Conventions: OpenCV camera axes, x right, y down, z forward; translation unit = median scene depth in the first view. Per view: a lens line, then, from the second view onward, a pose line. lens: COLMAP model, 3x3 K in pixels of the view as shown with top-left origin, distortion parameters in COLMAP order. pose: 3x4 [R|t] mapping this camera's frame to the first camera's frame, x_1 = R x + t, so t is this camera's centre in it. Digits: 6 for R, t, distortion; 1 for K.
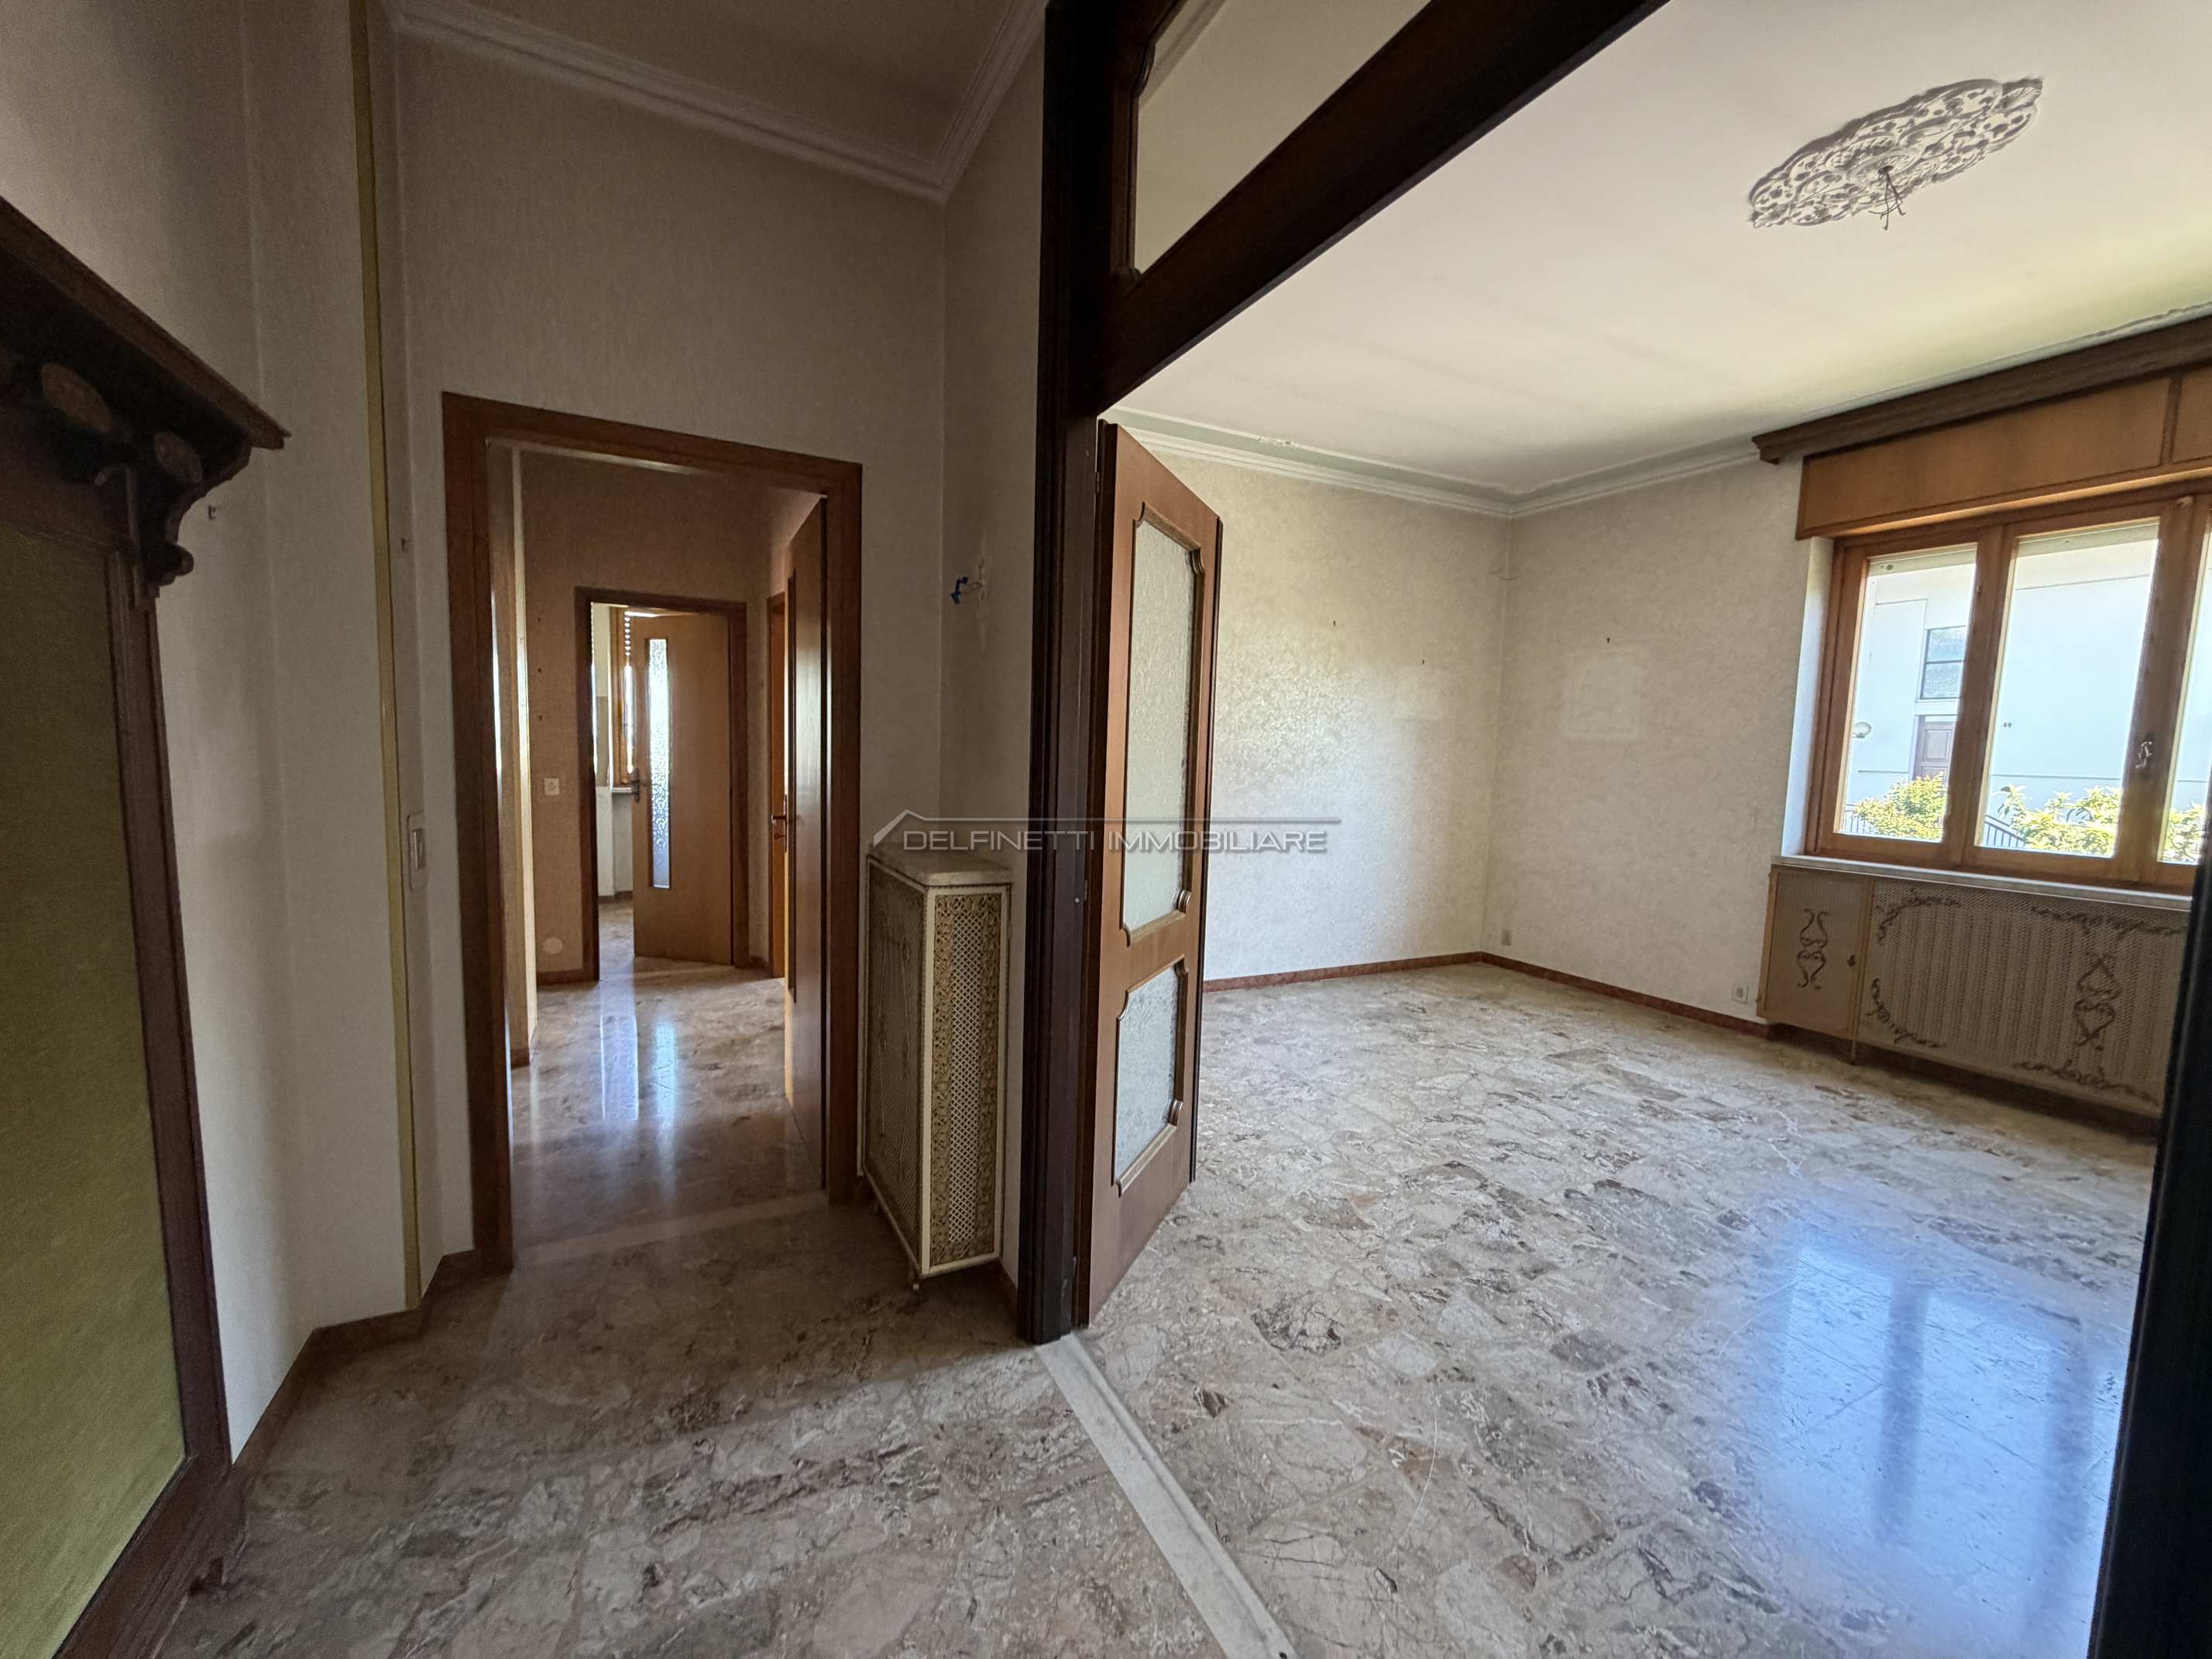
lens RADIAL K [[889.7, 0, 1106.0], [0, 889.7, 829.5], [0, 0, 1]] dist [0.009443, -0.000113]
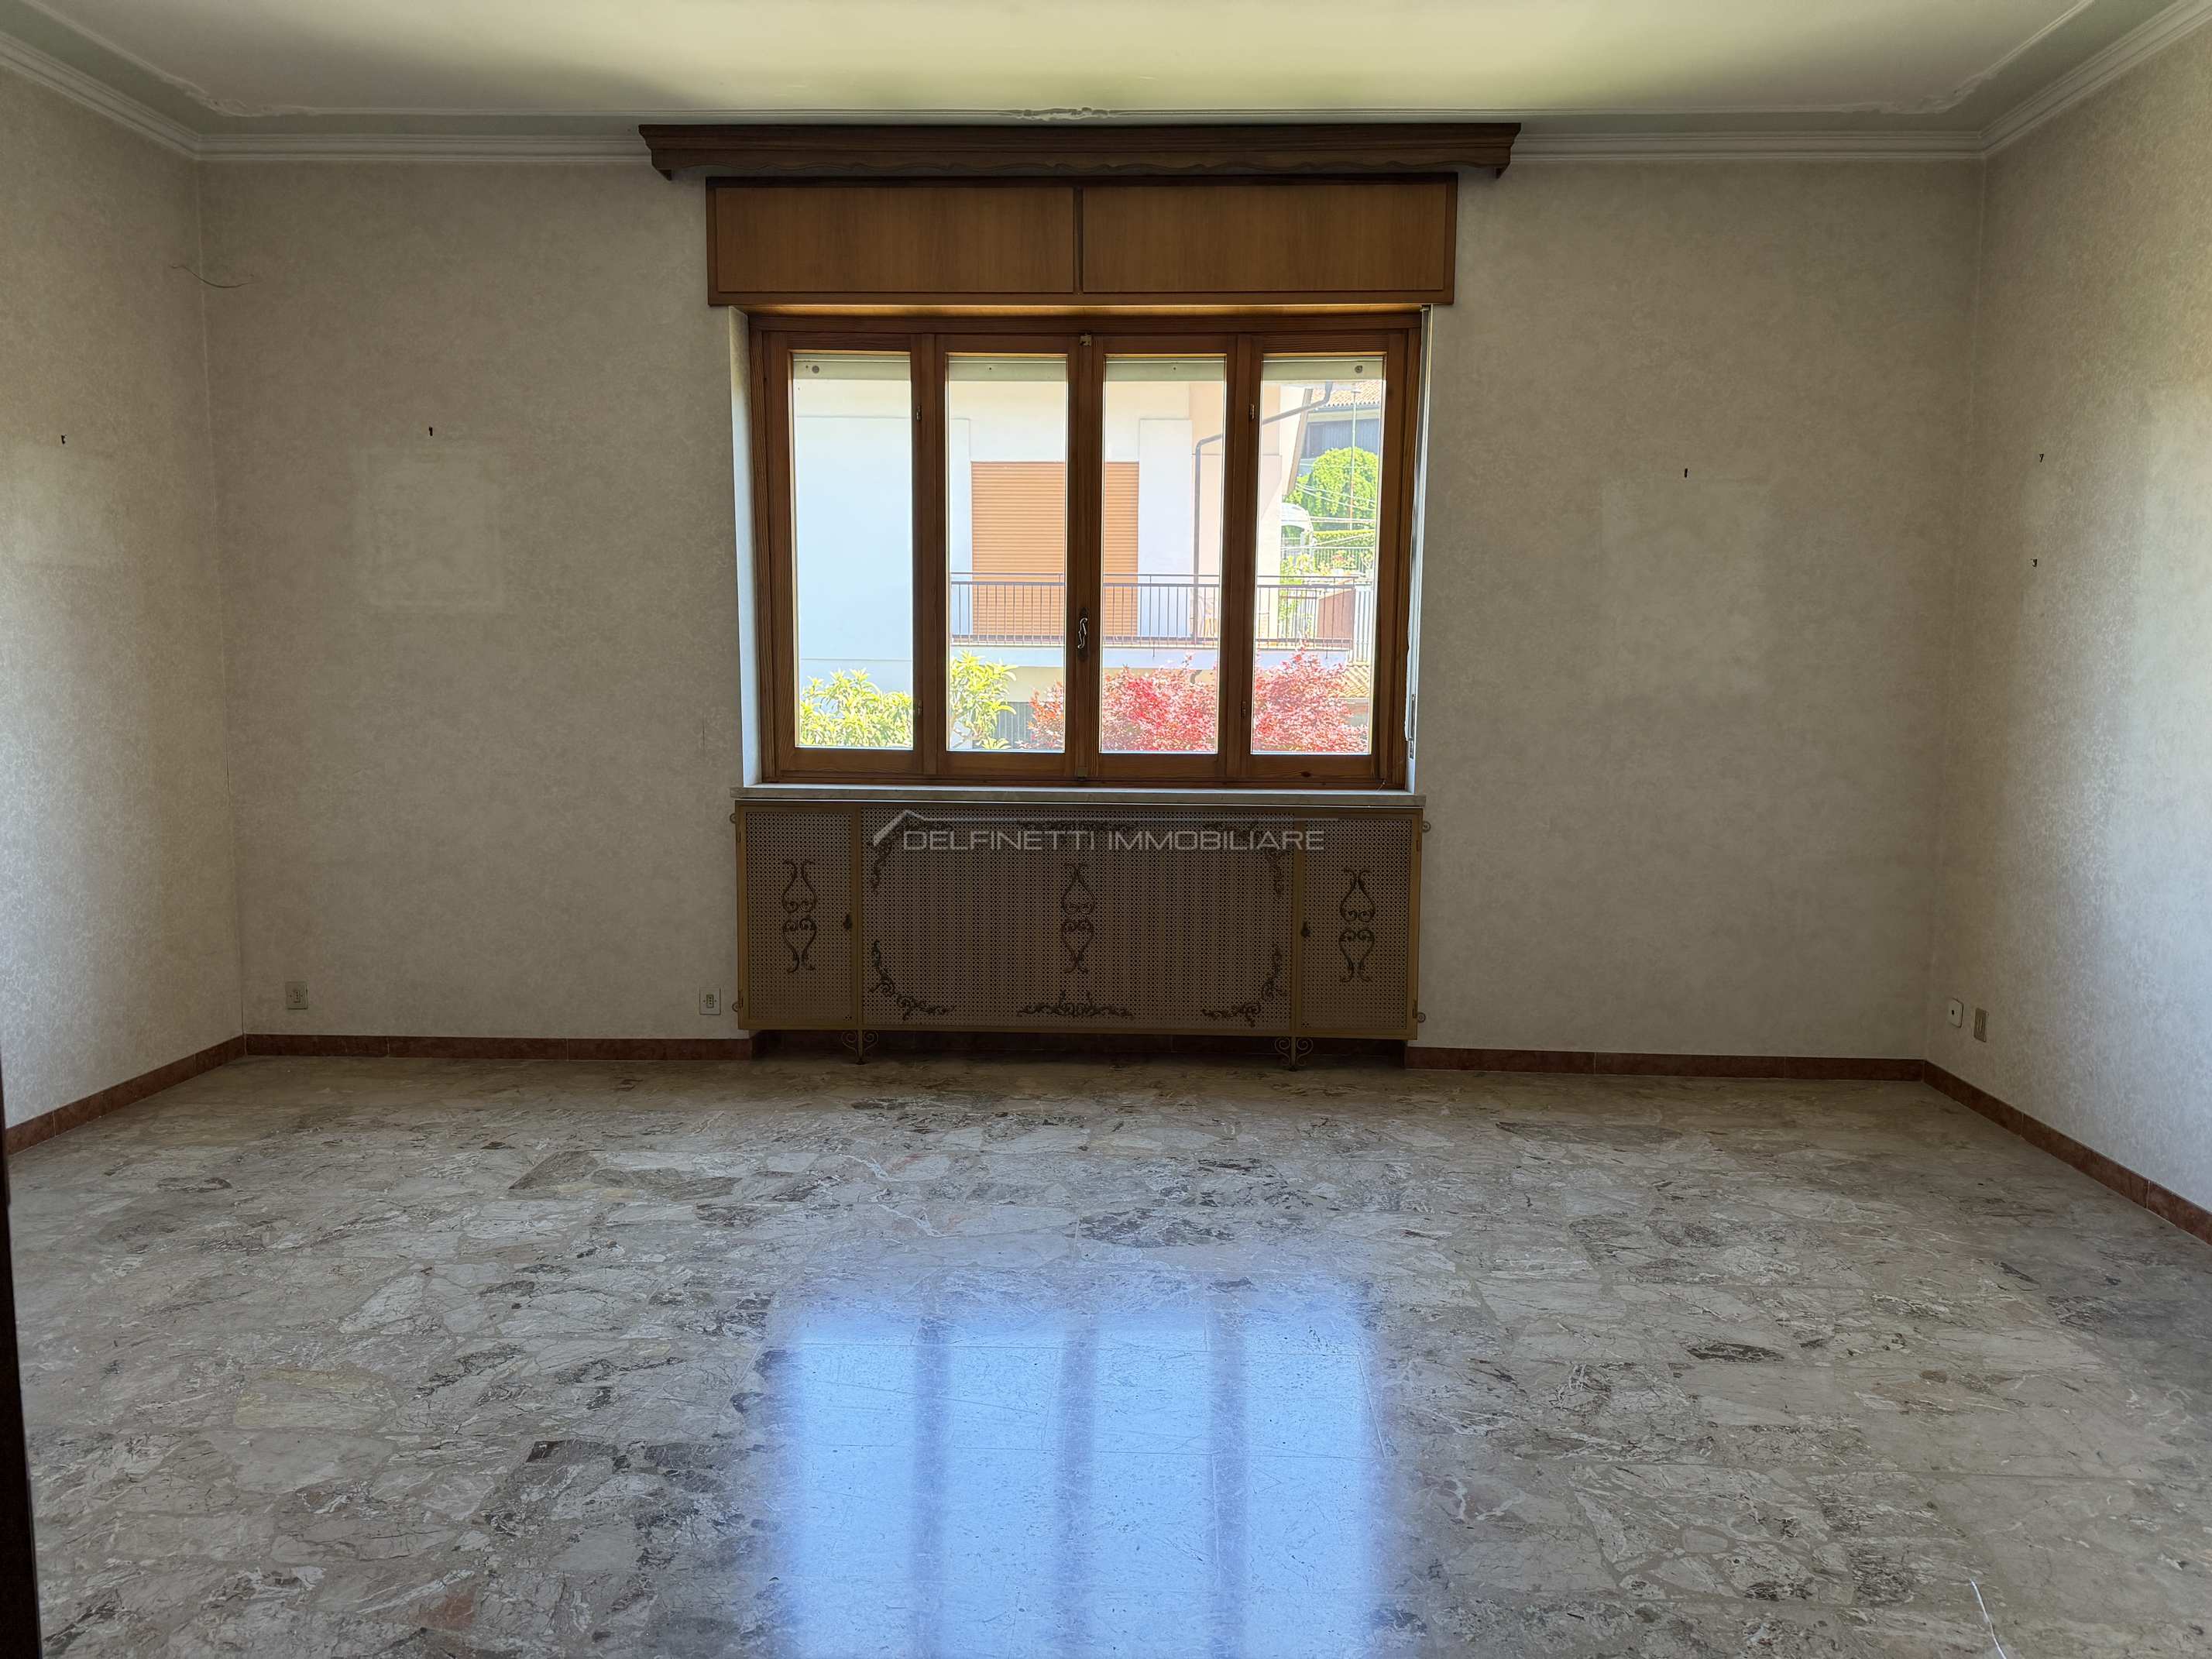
lens RADIAL K [[1553.3, 0, 1109.6], [0, 1553.3, 861.5], [0, 0, 1]] dist [-0.002633, -0.018260]
pose [[0.472255, -0.144183, 0.869590, -0.195850], [0.087941, 0.989316, 0.116276, -0.038288], [-0.877064, 0.021561, 0.479889, 0.292377]]
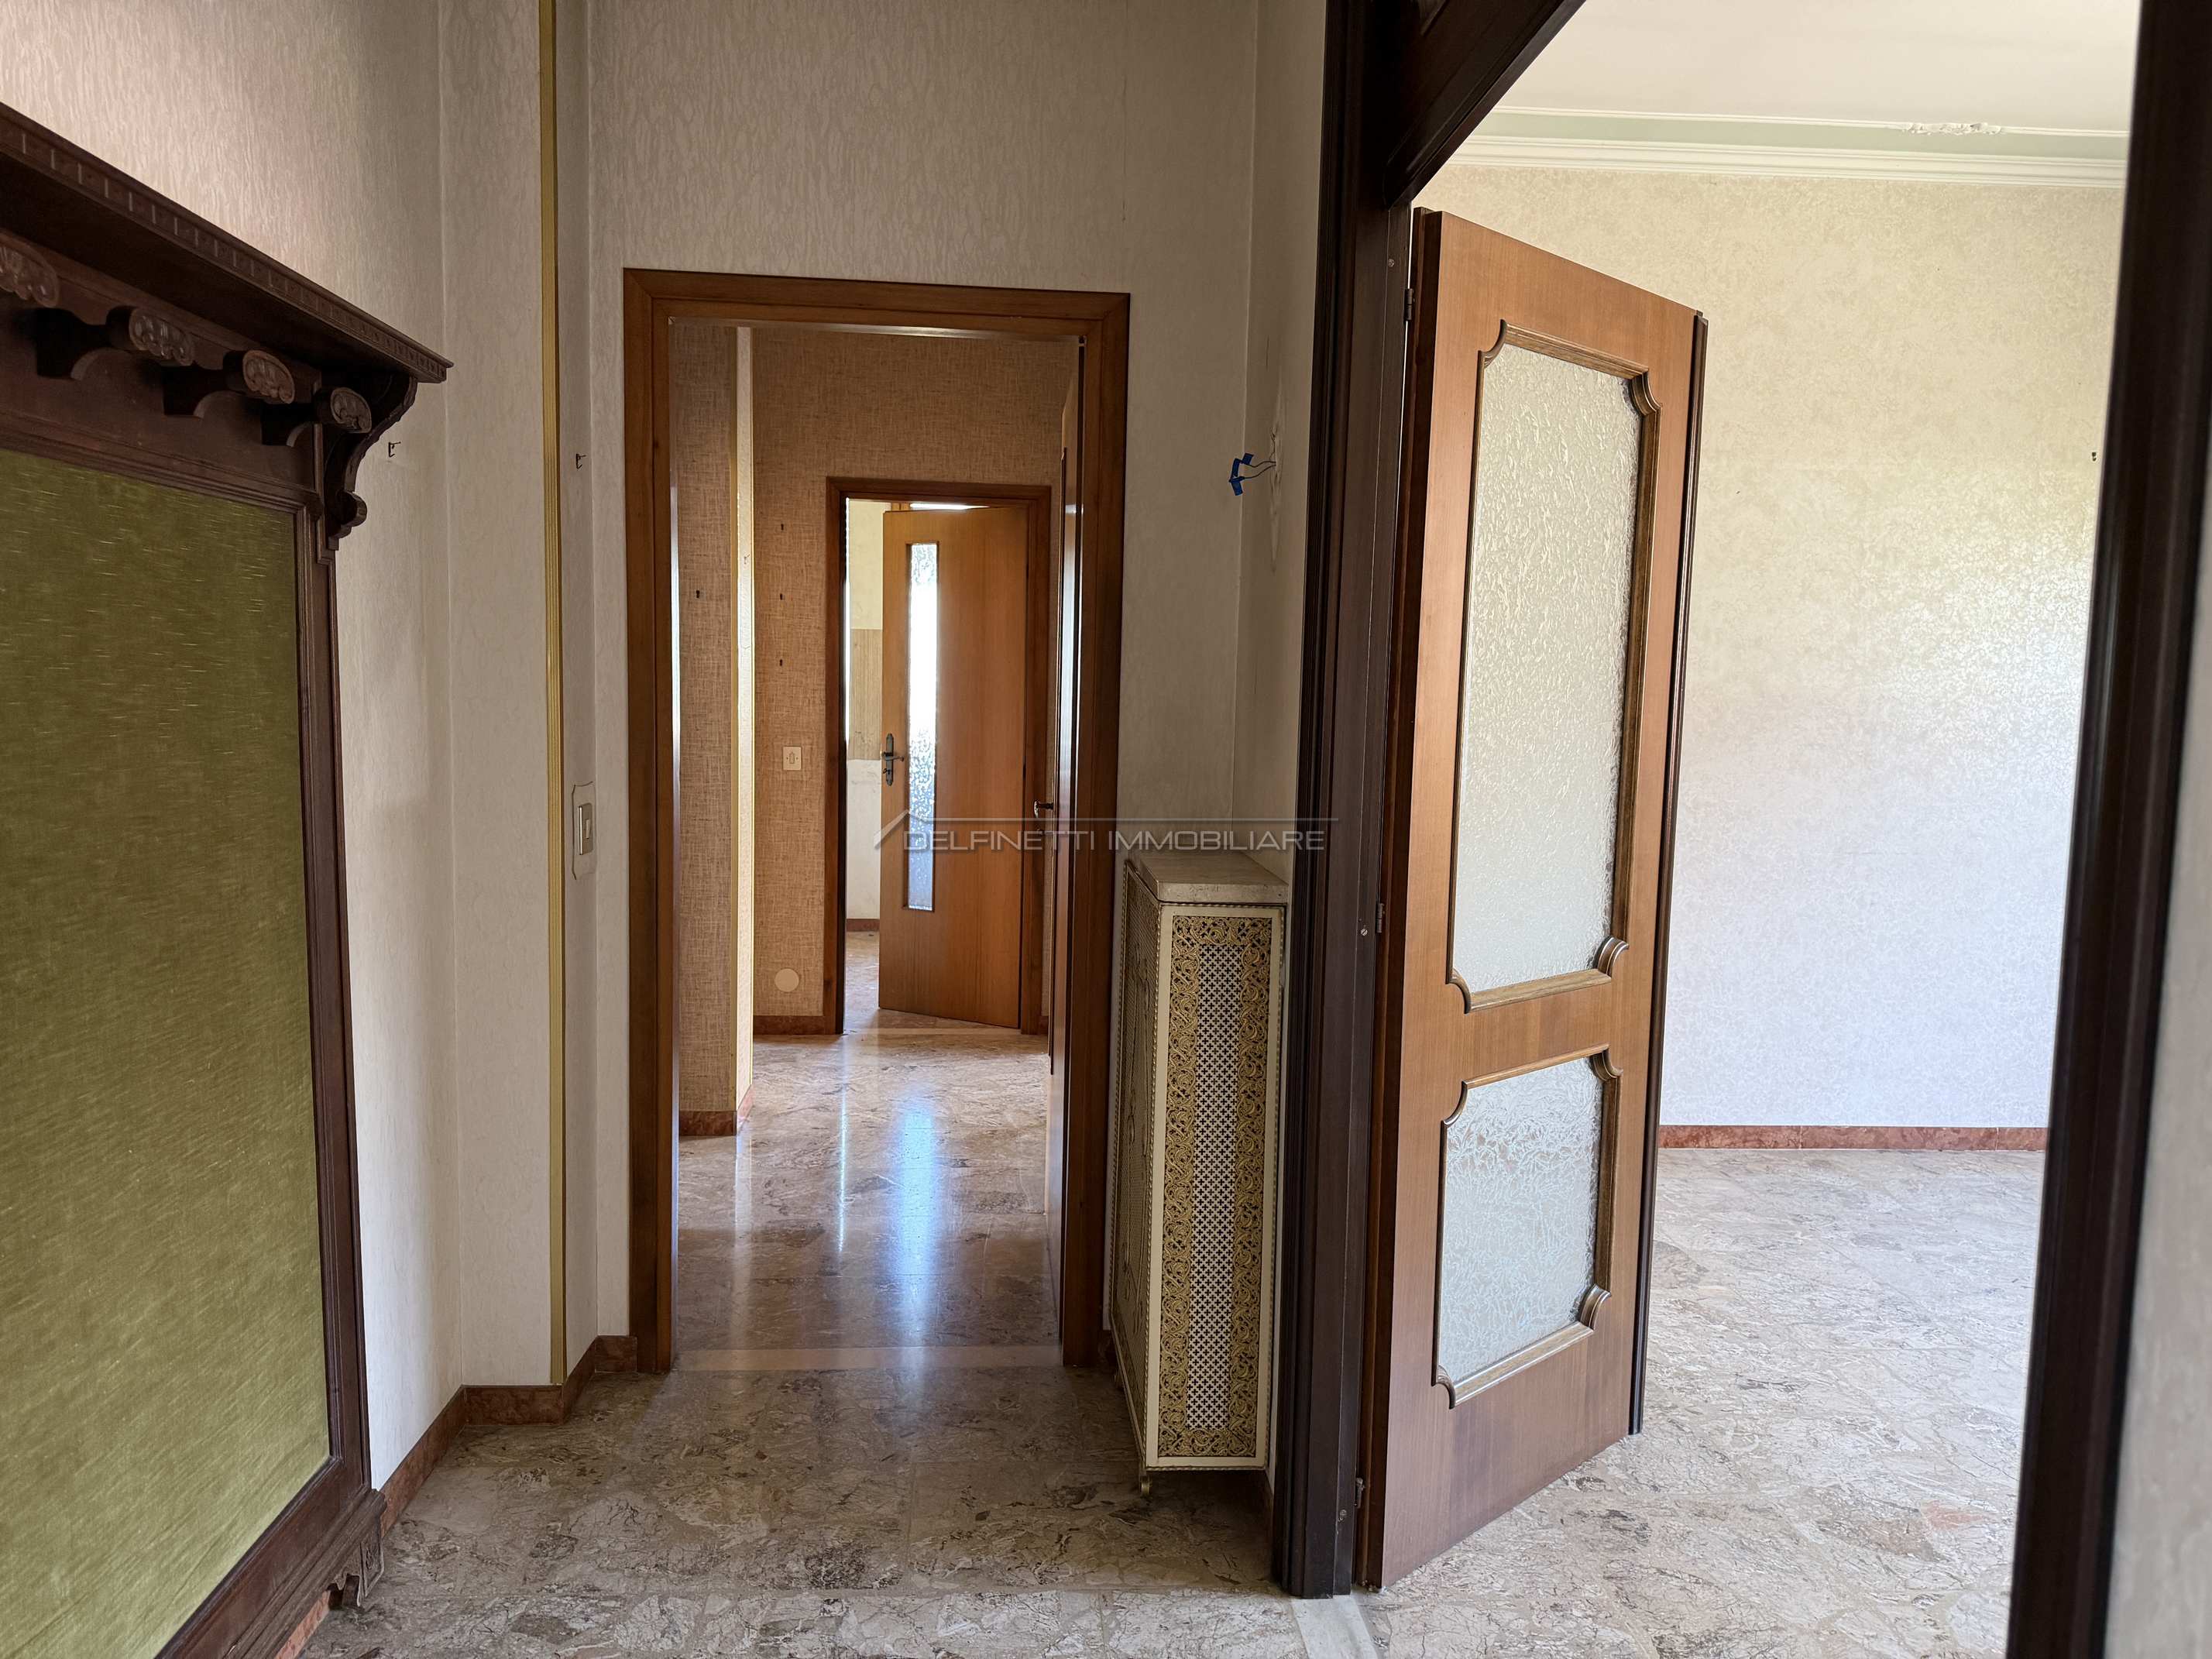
lens RADIAL K [[1569.0, 0, 1106.0], [0, 1569.0, 829.5], [0, 0, 1]] dist [0.028813, -0.009041]
pose [[0.924461, 0.028340, -0.380223, 0.161354], [-0.032008, 0.999482, -0.003327, 0.009044], [0.379932, 0.015246, 0.924889, -0.111156]]
